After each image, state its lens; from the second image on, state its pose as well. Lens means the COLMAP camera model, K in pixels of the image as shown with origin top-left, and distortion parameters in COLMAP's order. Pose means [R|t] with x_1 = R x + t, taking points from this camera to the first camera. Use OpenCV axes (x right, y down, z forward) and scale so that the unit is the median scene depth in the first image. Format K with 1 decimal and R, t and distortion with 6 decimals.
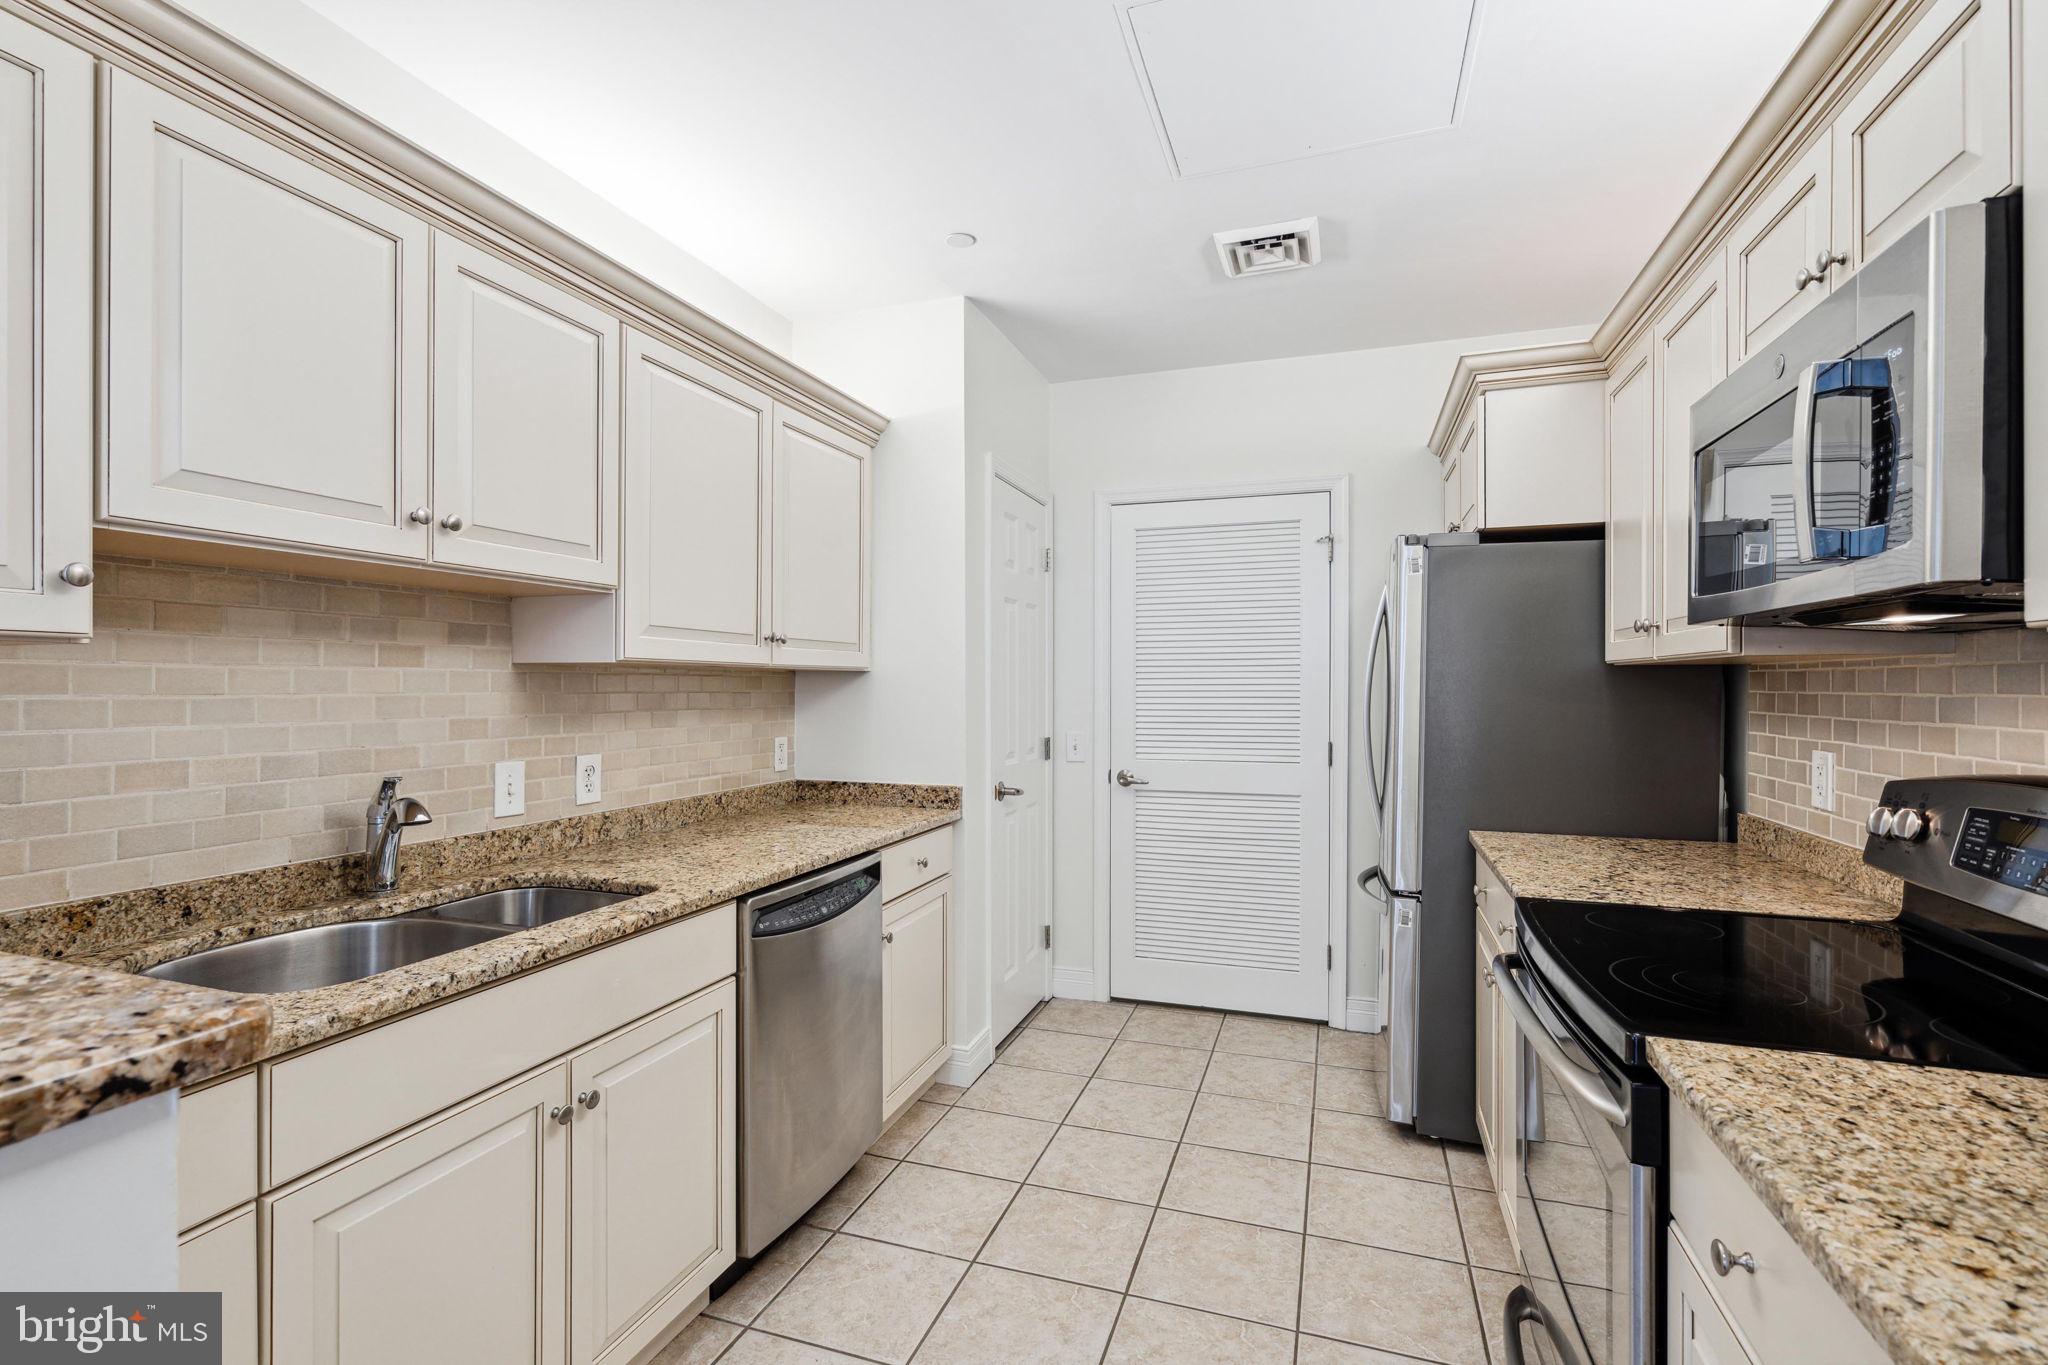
lens RADIAL K [[945.5, 0, 1010.1], [0, 945.5, 691.4], [0, 0, 1]] dist [-0.000929, 0.001482]
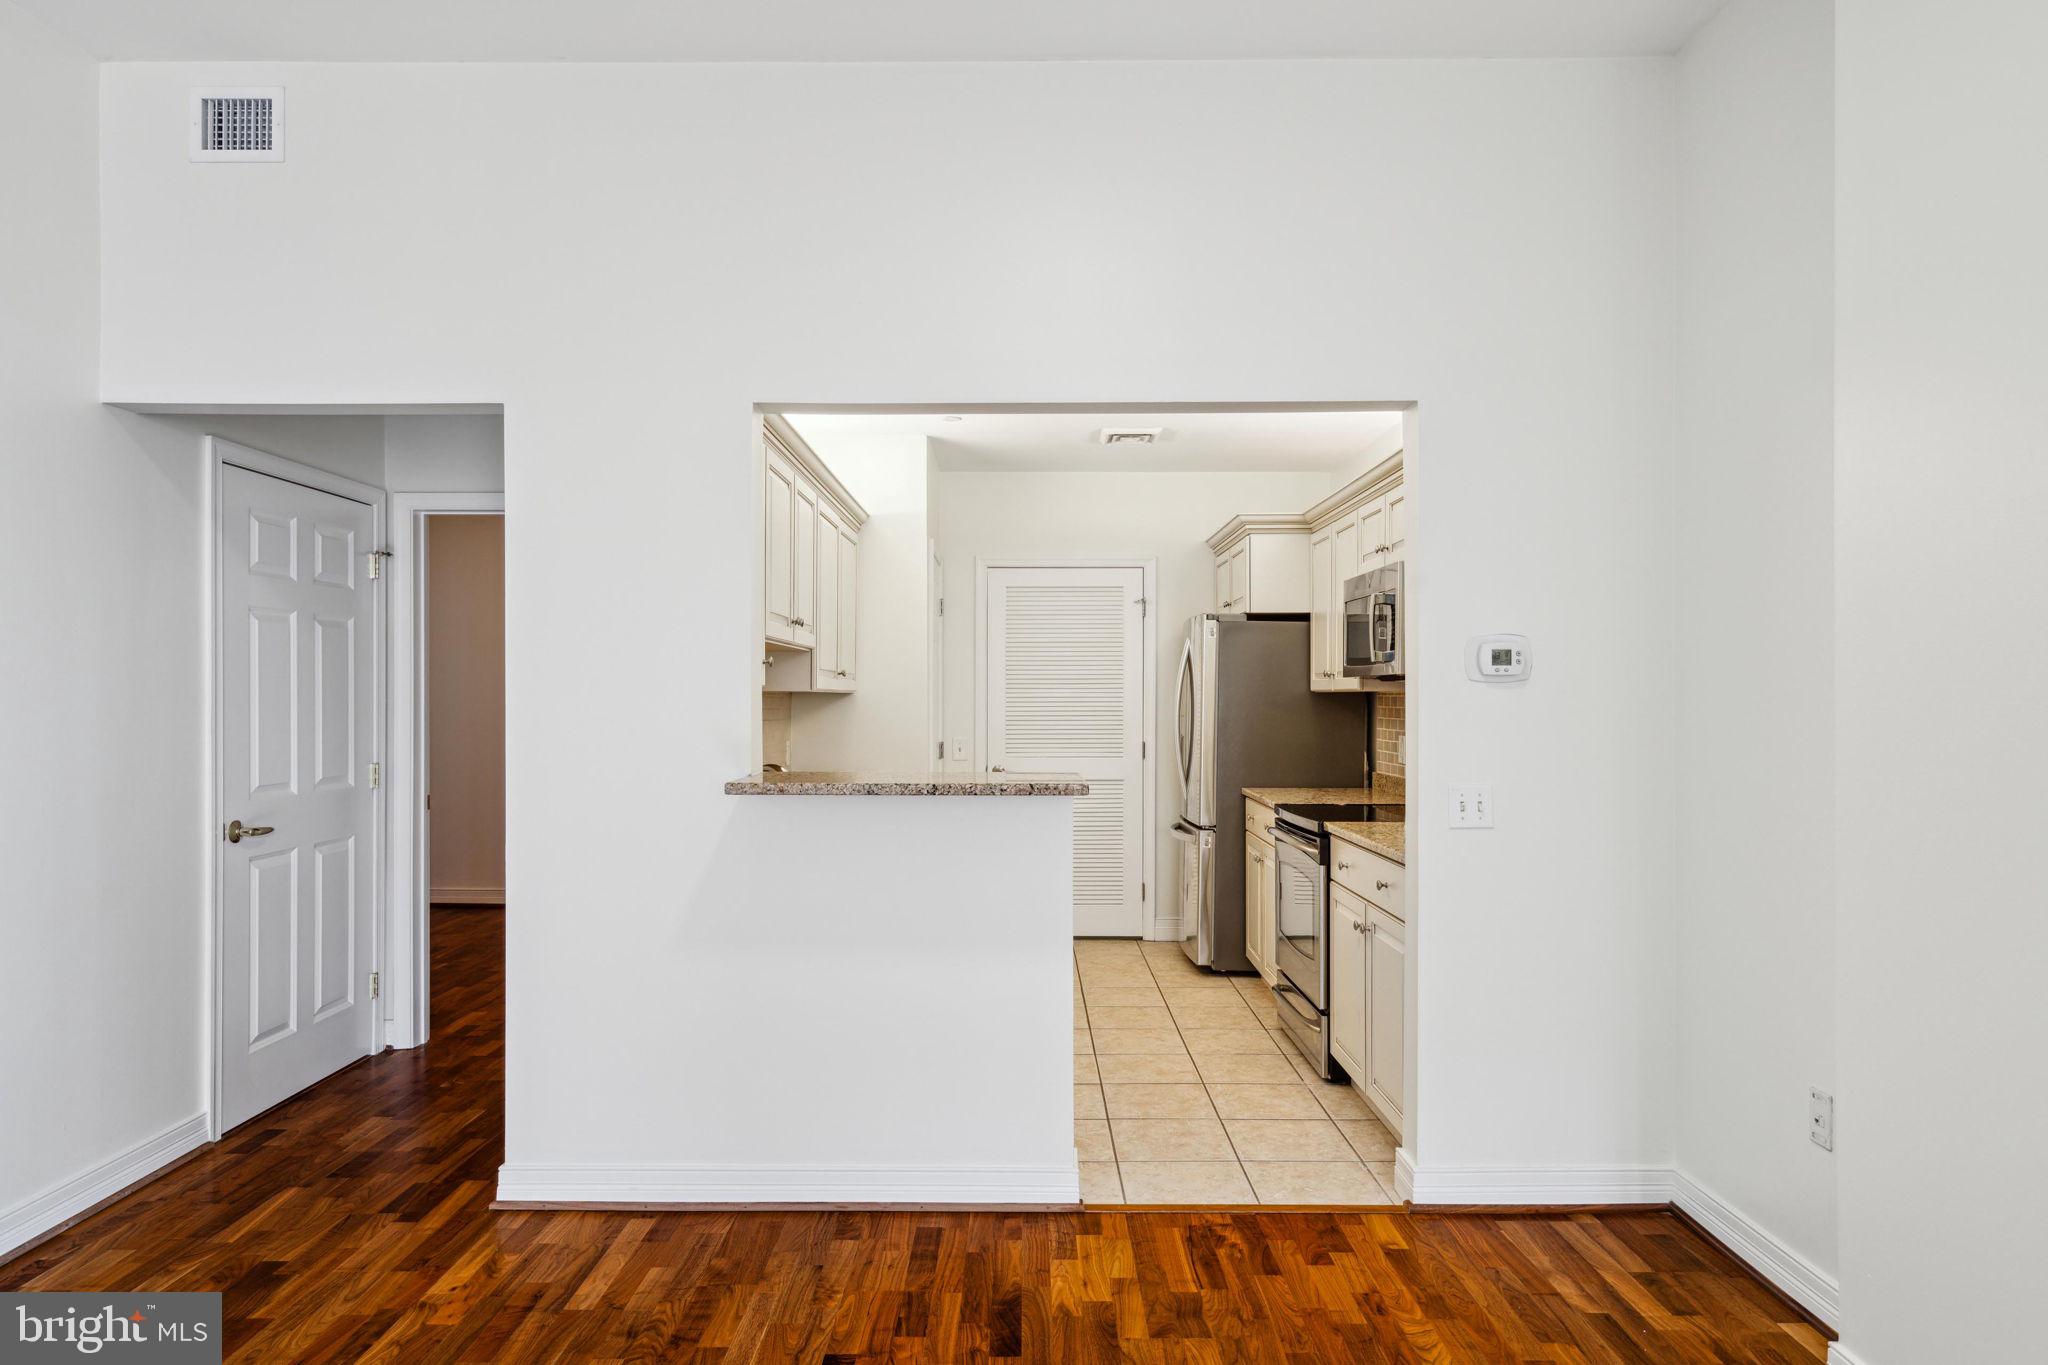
lens RADIAL K [[1225.2, 0, 1016.9], [0, 1225.2, 698.4], [0, 0, 1]] dist [-0.002602, -0.000609]
pose [[0.945743, -0.000841, 0.324916, -0.706493], [0.002782, 0.999981, -0.005510, -0.004522], [-0.324905, 0.006115, 0.945727, -1.101410]]
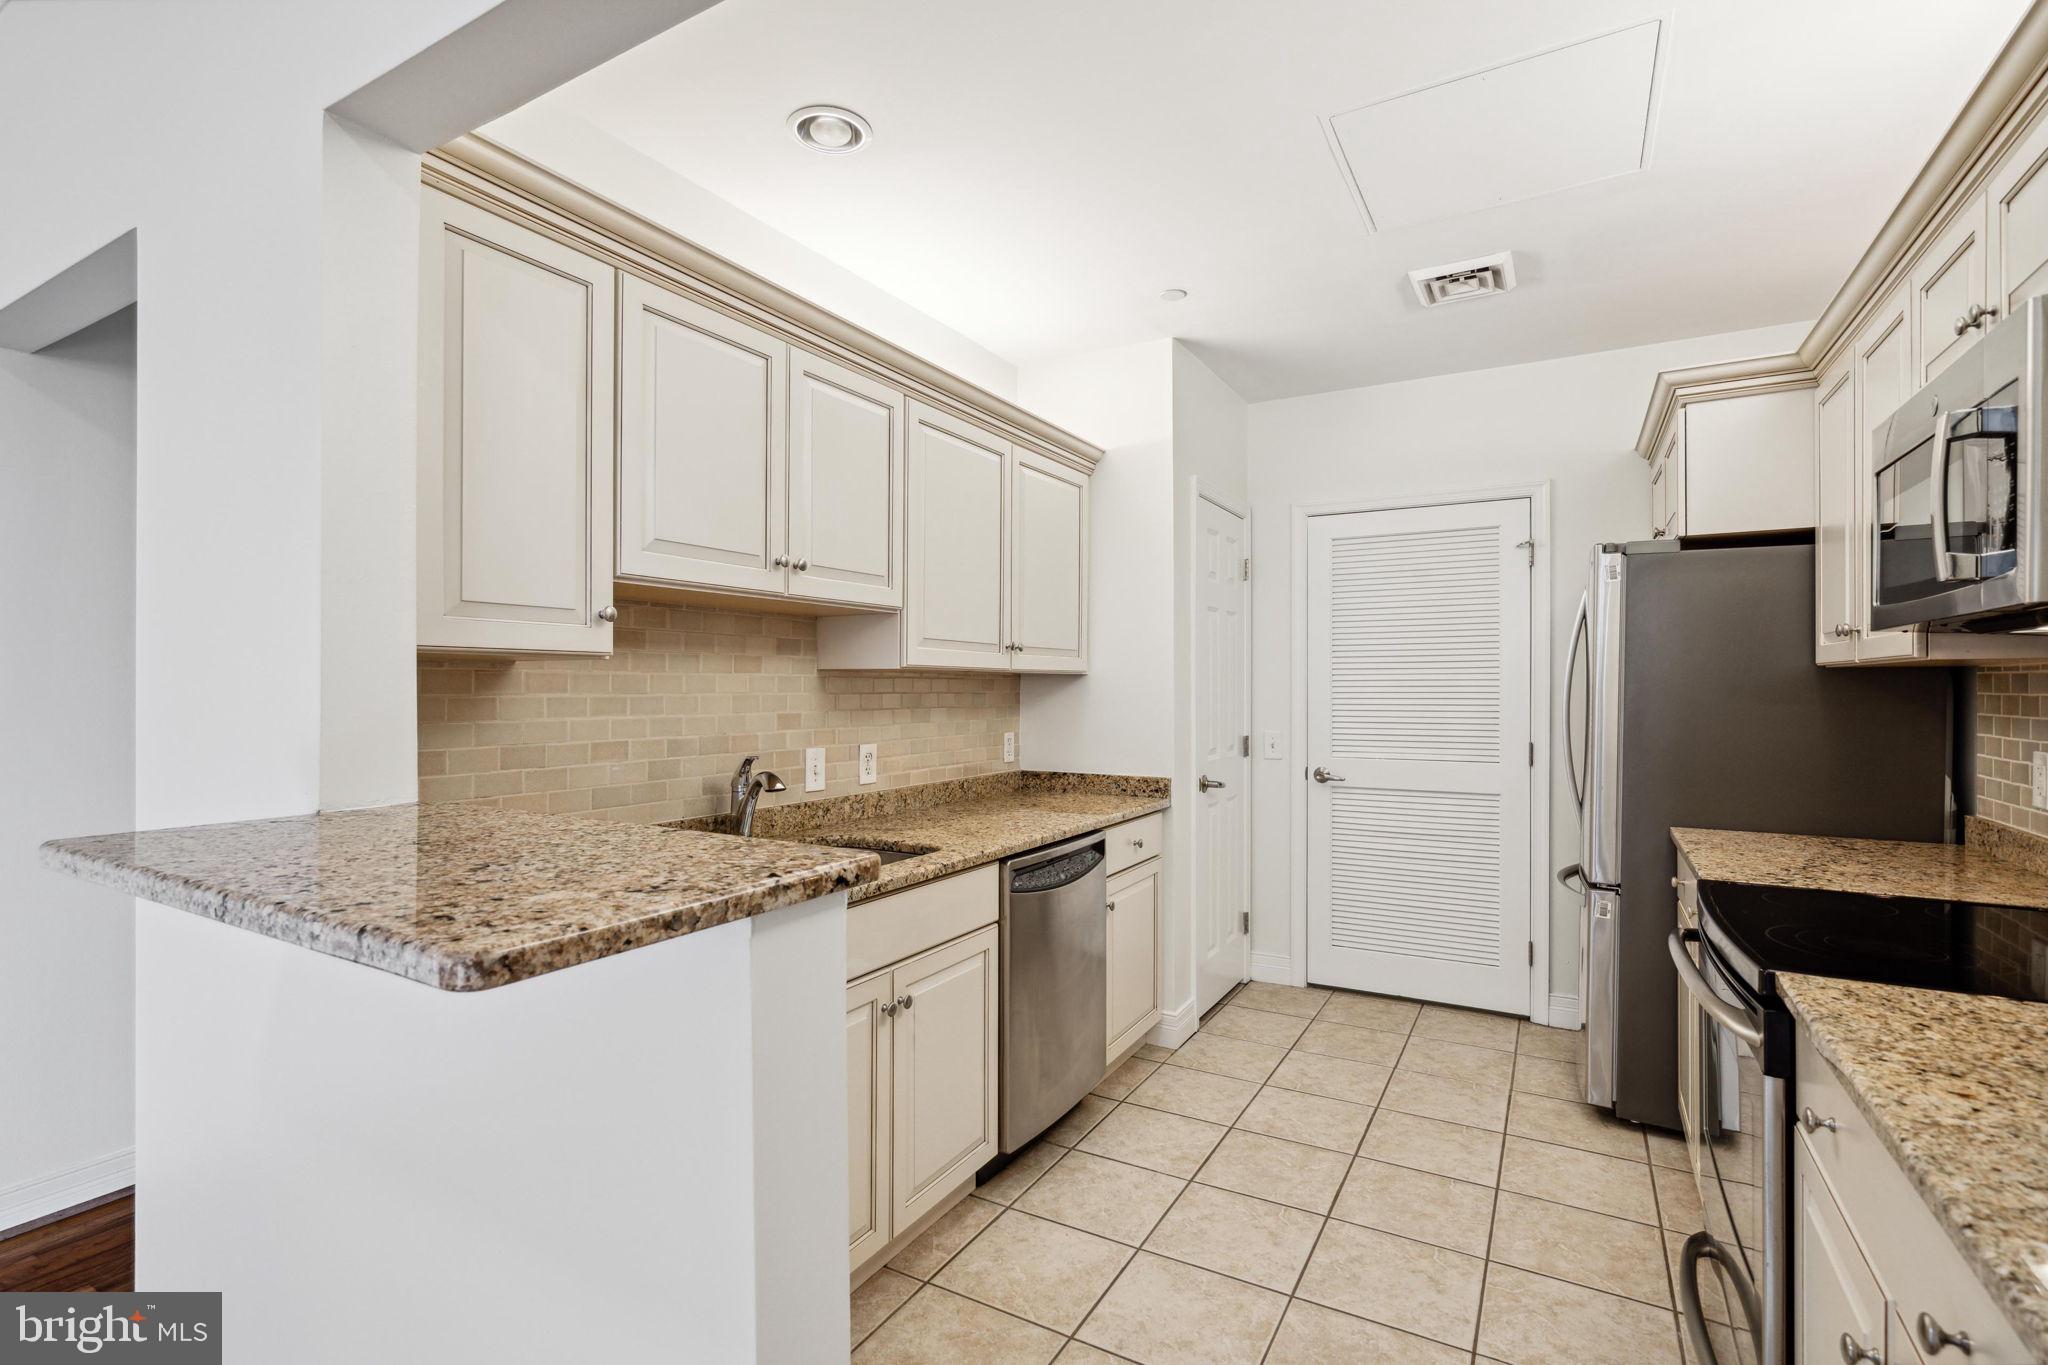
lens RADIAL K [[945.5, 0, 1018.3], [0, 945.5, 687.9], [0, 0, 1]] dist [-0.000929, 0.001482]
pose [[0.983124, 0.000200, -0.182939, -0.031932], [-0.001176, 0.999986, -0.005229, 0.000927], [0.182935, 0.005356, 0.983110, -0.172135]]
